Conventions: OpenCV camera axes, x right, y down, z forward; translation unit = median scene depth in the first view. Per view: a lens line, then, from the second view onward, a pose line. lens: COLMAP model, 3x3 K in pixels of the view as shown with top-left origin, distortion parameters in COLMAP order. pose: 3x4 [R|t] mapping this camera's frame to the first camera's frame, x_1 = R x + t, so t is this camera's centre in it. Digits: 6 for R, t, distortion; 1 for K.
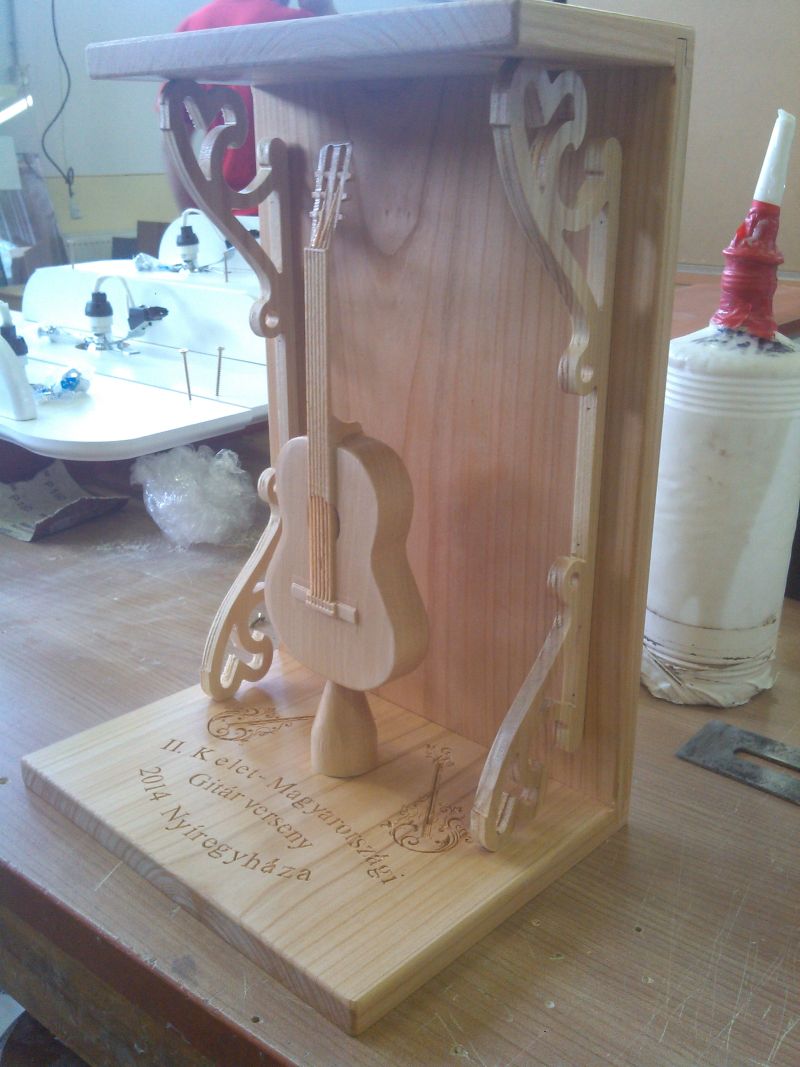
lens RADIAL K [[1059.0, 0, 400.0], [0, 1059.0, 533.5], [0, 0, 1]] dist [0.066536, -0.242414]
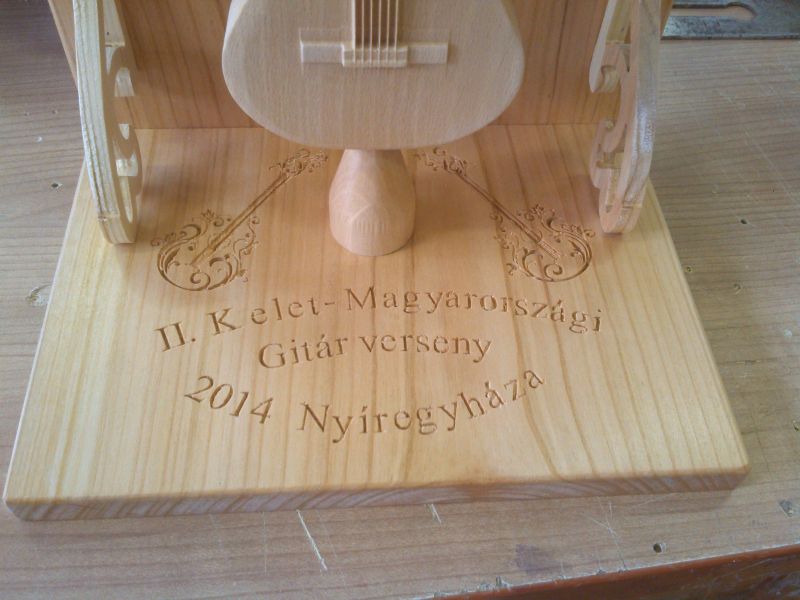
lens RADIAL K [[794.0, 0, 404.7], [0, 794.0, 301.3], [0, 0, 1]] dist [0.066536, -0.242414]
pose [[0.683394, -0.571441, 0.454344, -0.377744], [0.214343, 0.751971, 0.623375, -0.122431], [-0.697876, -0.328625, 0.636376, 0.651003]]
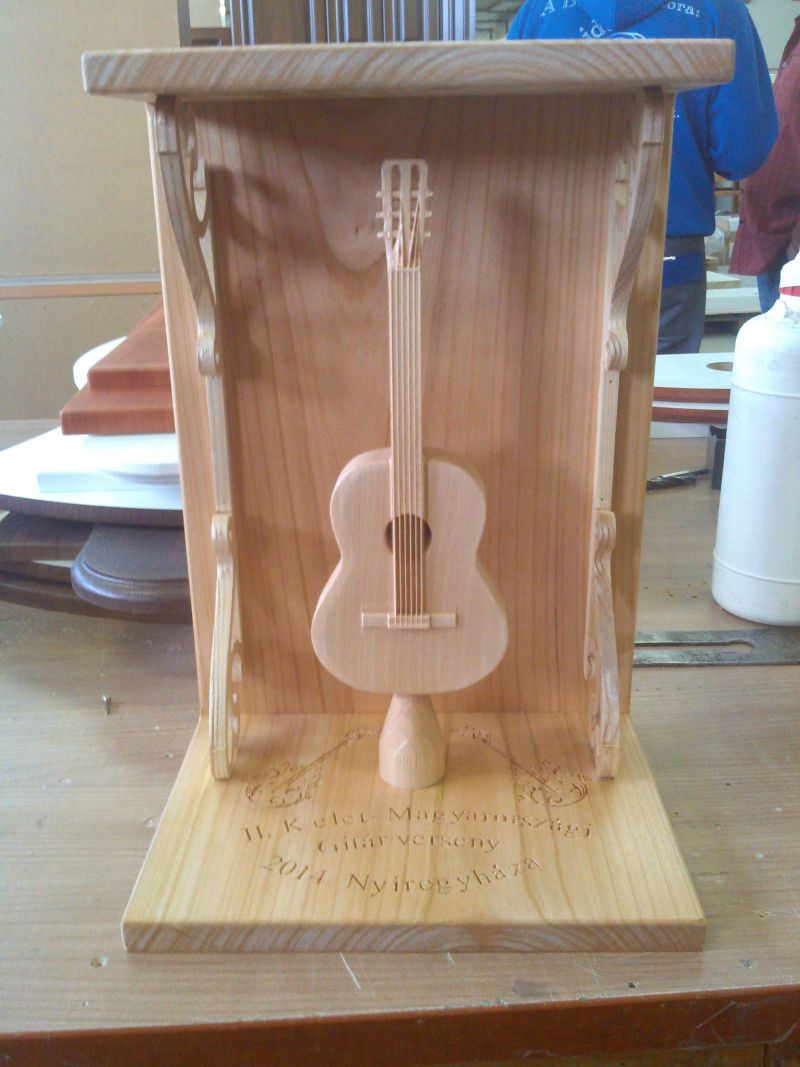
lens RADIAL K [[1059.0, 0, 400.0], [0, 1059.0, 533.5], [0, 0, 1]] dist [0.066536, -0.242414]
pose [[0.743539, -0.245670, 0.621929, -0.703809], [0.248964, 0.964906, 0.083506, -0.102292], [-0.620618, 0.092748, 0.778608, 0.224945]]
